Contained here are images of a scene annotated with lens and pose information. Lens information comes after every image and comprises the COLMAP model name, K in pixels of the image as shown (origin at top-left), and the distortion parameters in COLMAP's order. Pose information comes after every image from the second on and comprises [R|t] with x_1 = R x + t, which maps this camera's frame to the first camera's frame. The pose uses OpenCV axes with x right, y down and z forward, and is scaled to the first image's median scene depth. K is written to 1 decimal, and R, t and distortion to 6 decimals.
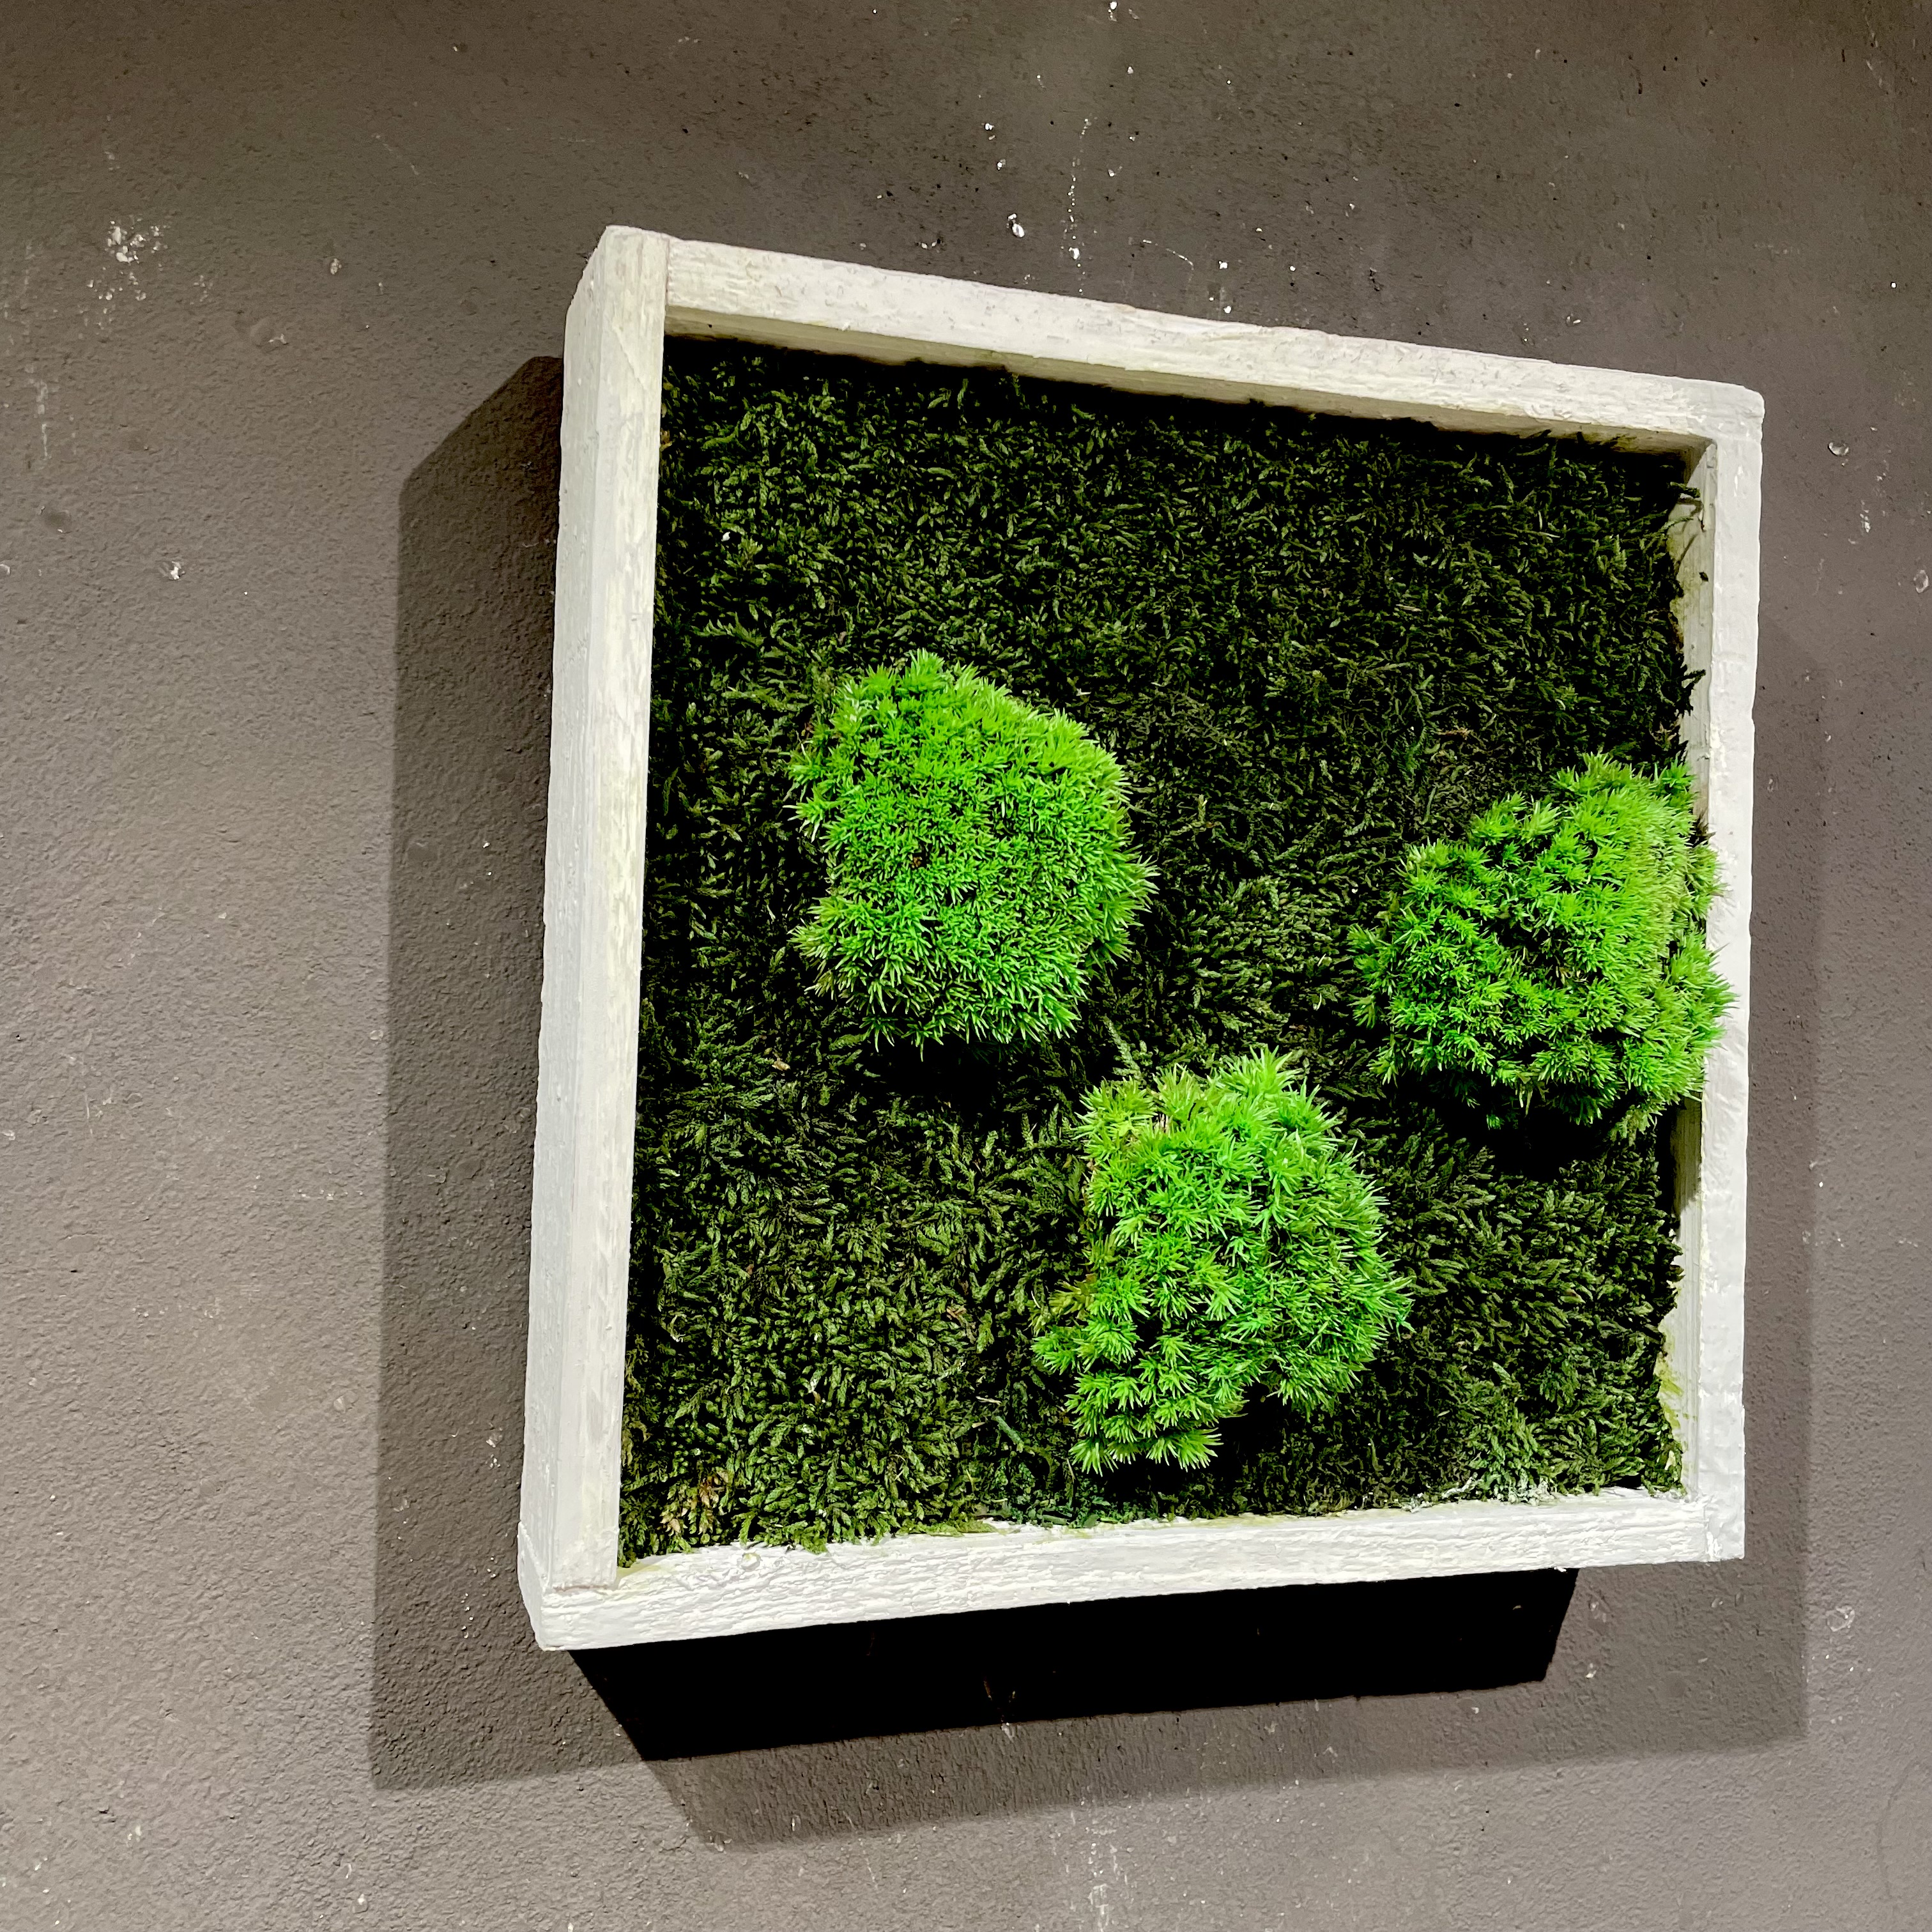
lens RADIAL K [[2023.2, 0, 984.9], [0, 2023.2, 966.8], [0, 0, 1]] dist [0.093412, -0.132418]
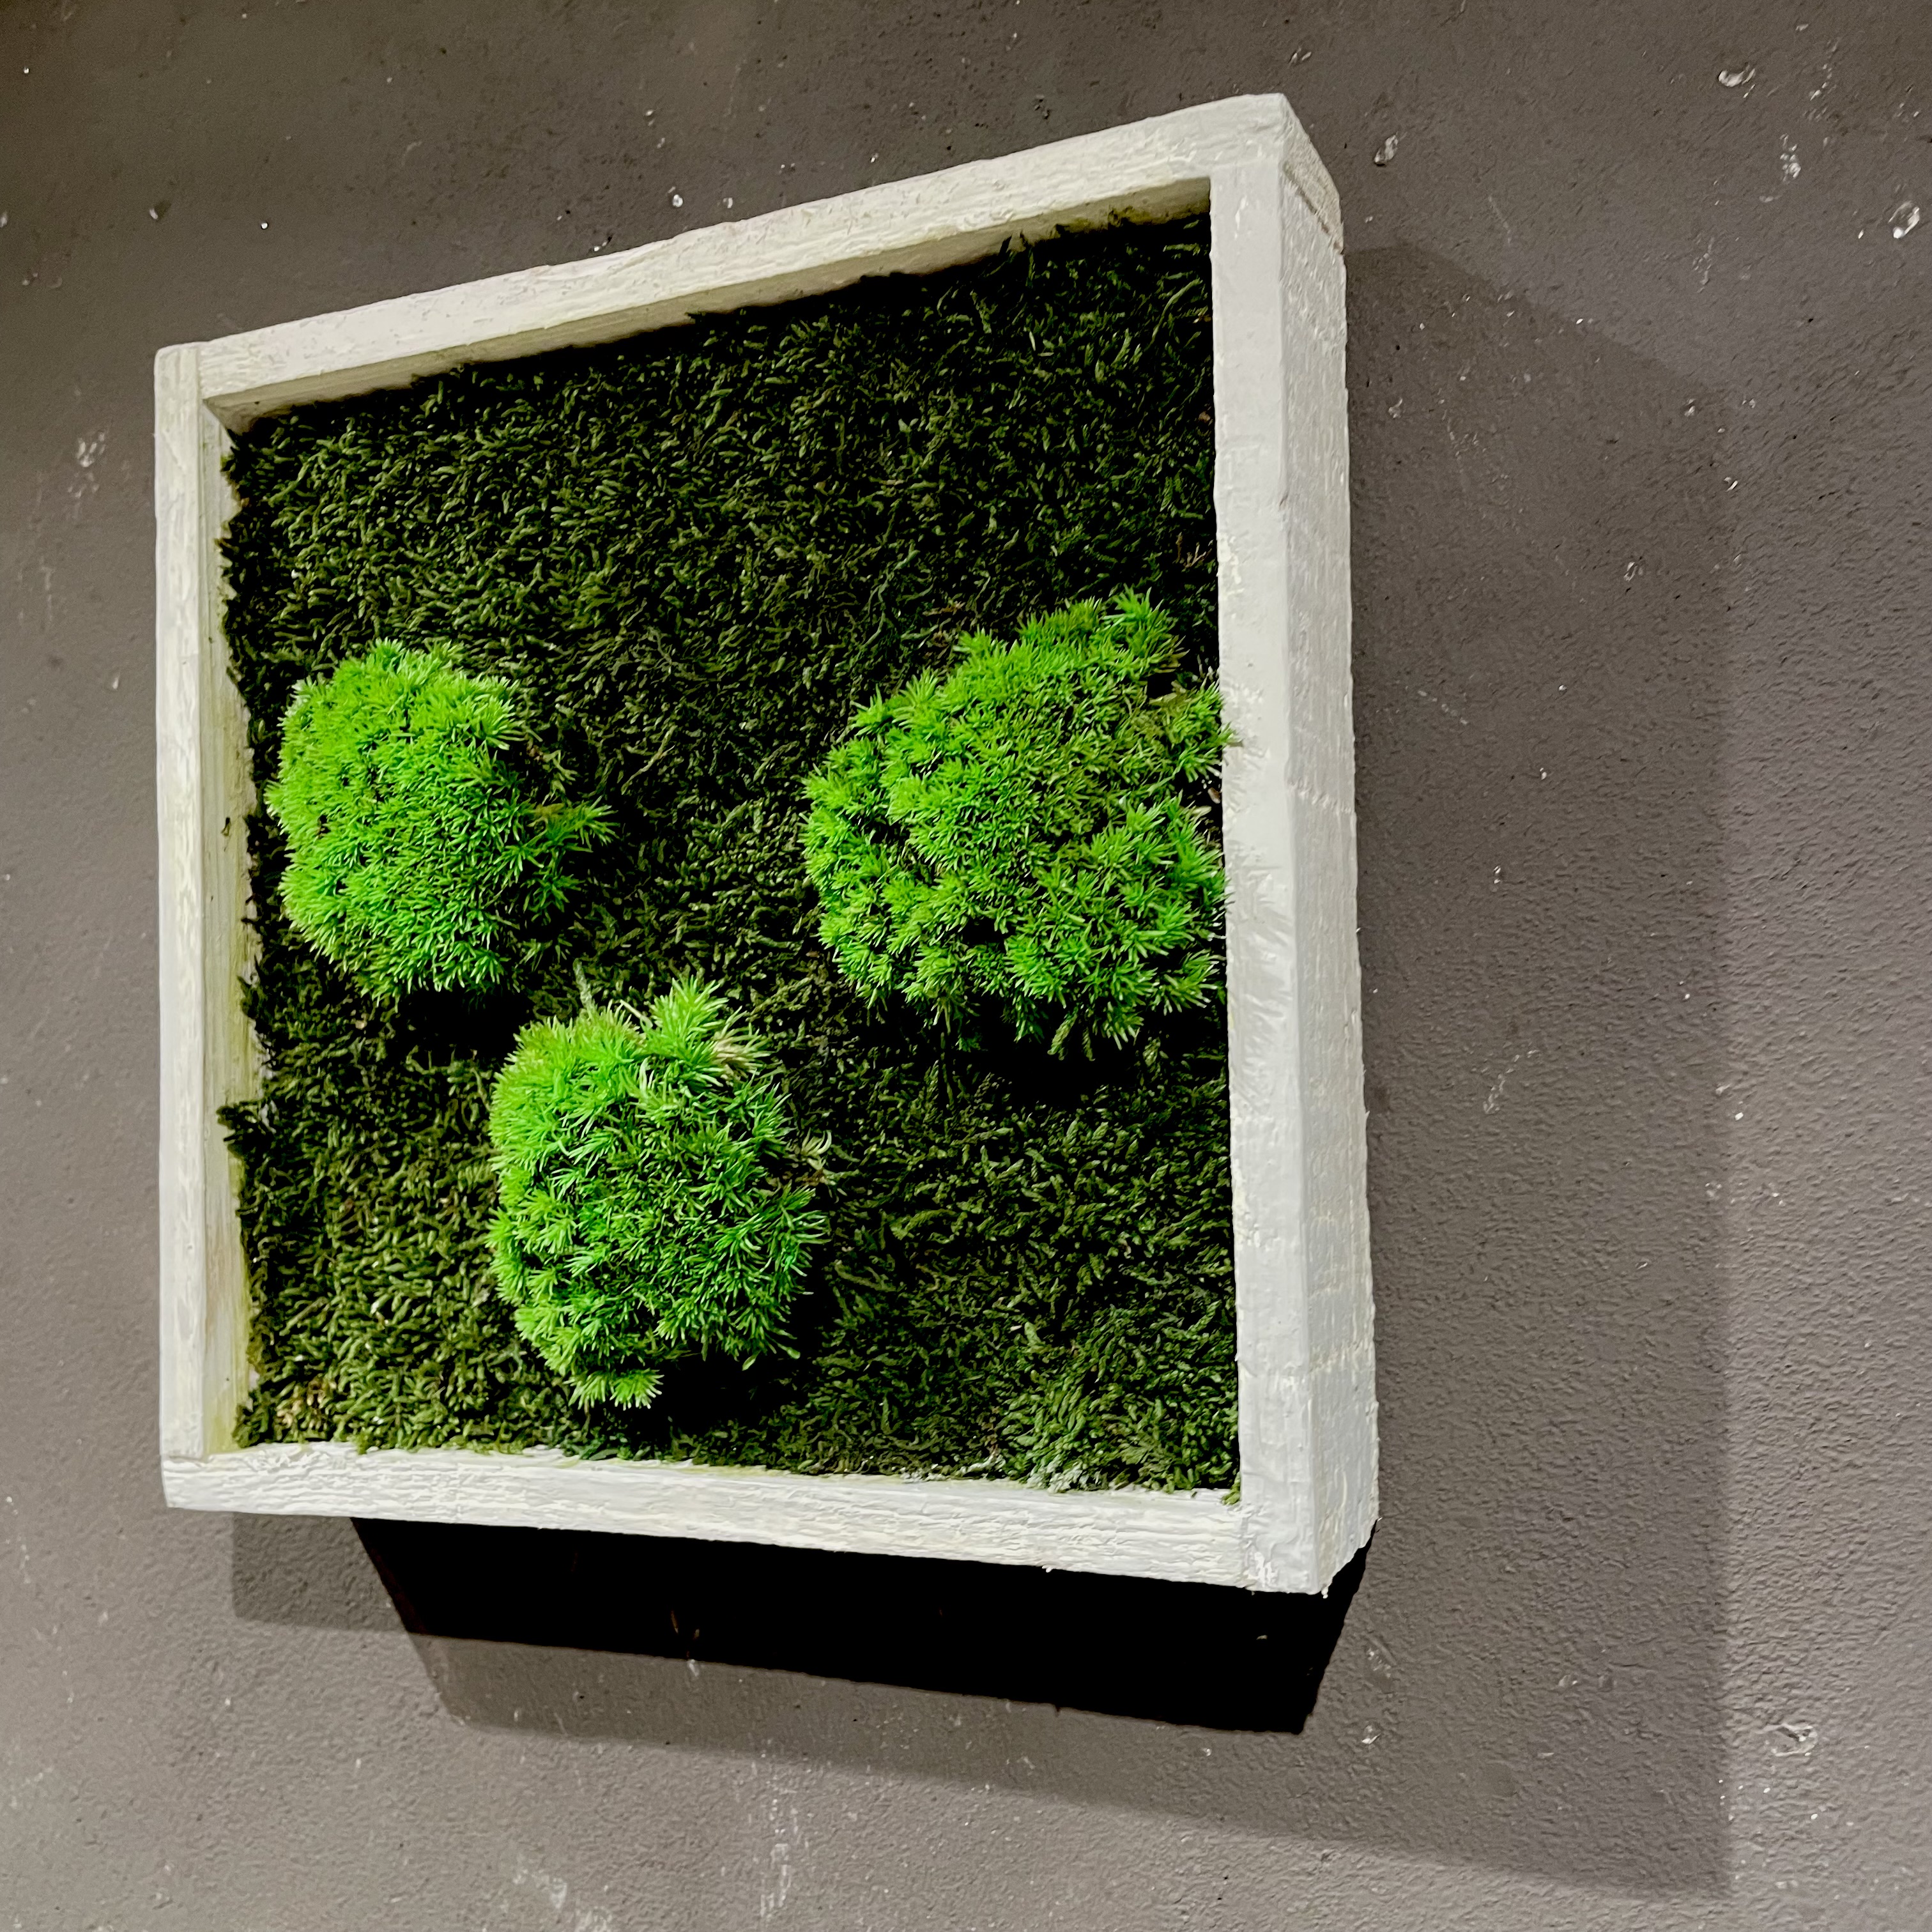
lens RADIAL K [[2018.2, 0, 927.7], [0, 2018.2, 958.1], [0, 0, 1]] dist [0.091583, -0.130263]
pose [[0.724031, -0.078524, -0.685283, 0.858606], [0.070161, 0.996730, -0.040083, 0.075003], [0.686190, -0.019059, 0.727173, 0.368797]]
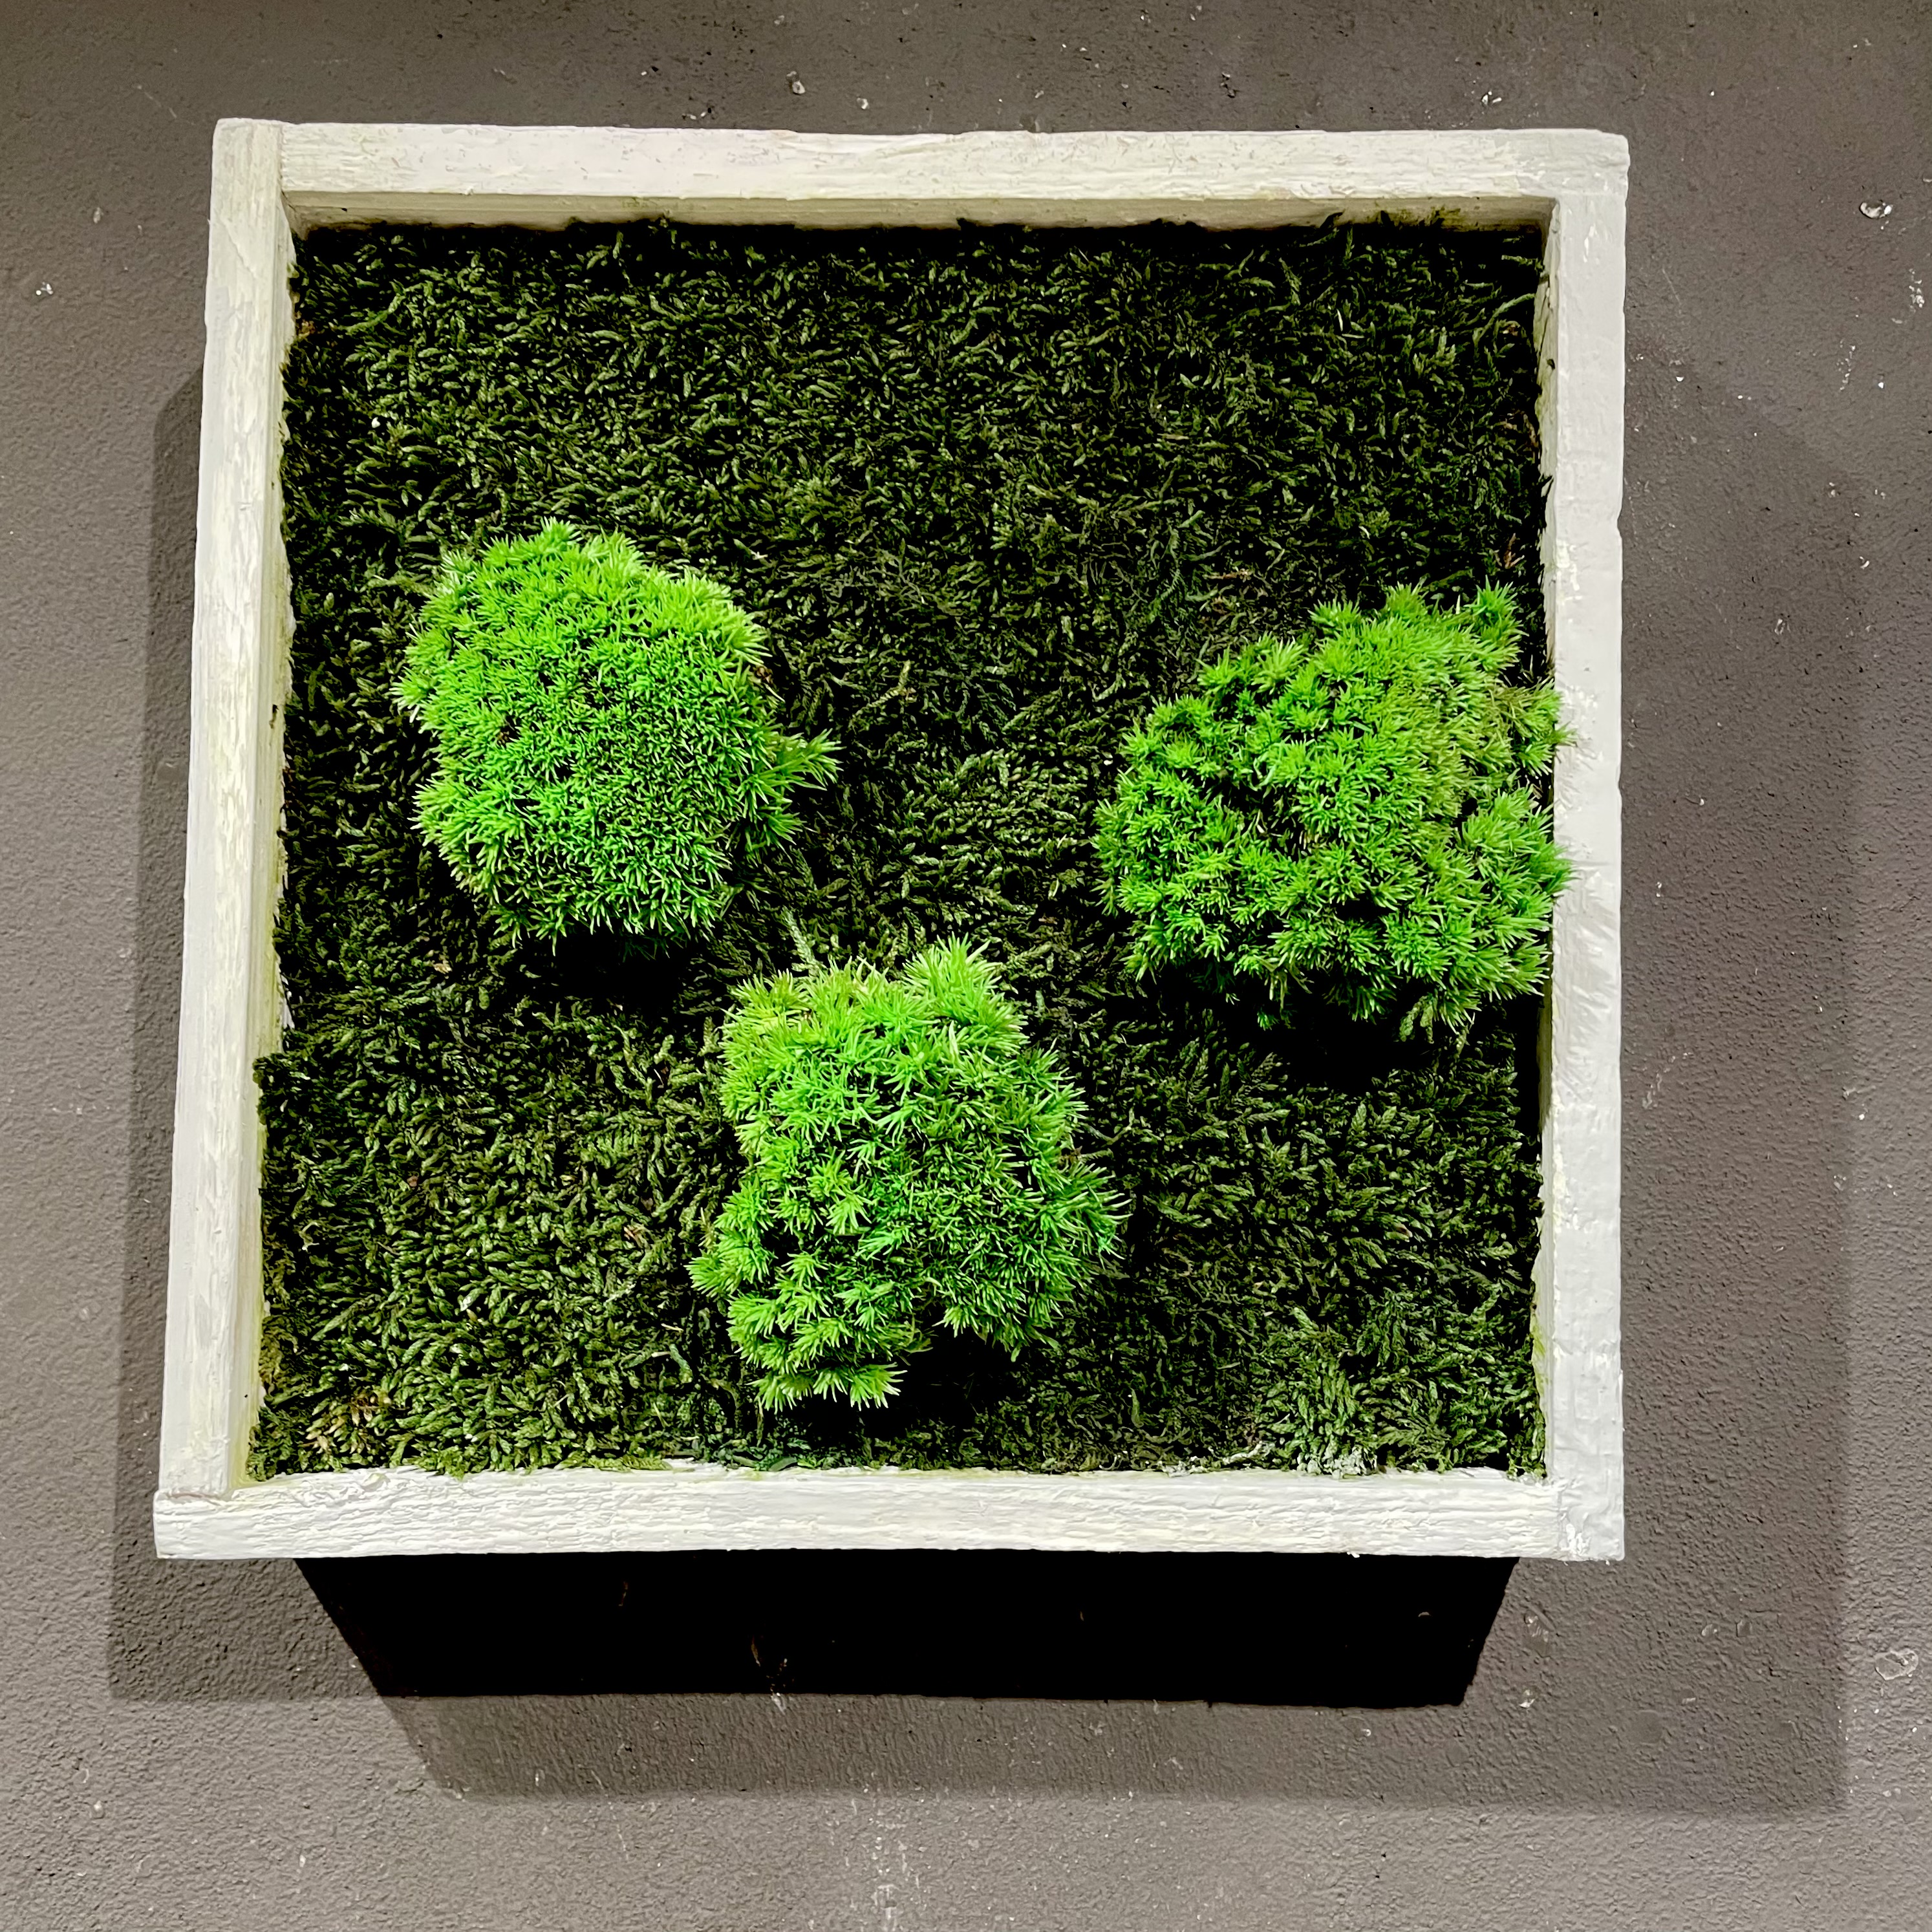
lens RADIAL K [[2042.6, 0, 969.4], [0, 2042.6, 945.4], [0, 0, 1]] dist [0.092500, -0.135159]
pose [[0.949019, -0.032588, -0.313531, 0.412901], [0.023431, 0.999183, -0.032931, 0.071513], [0.314348, 0.023906, 0.949007, 0.149866]]
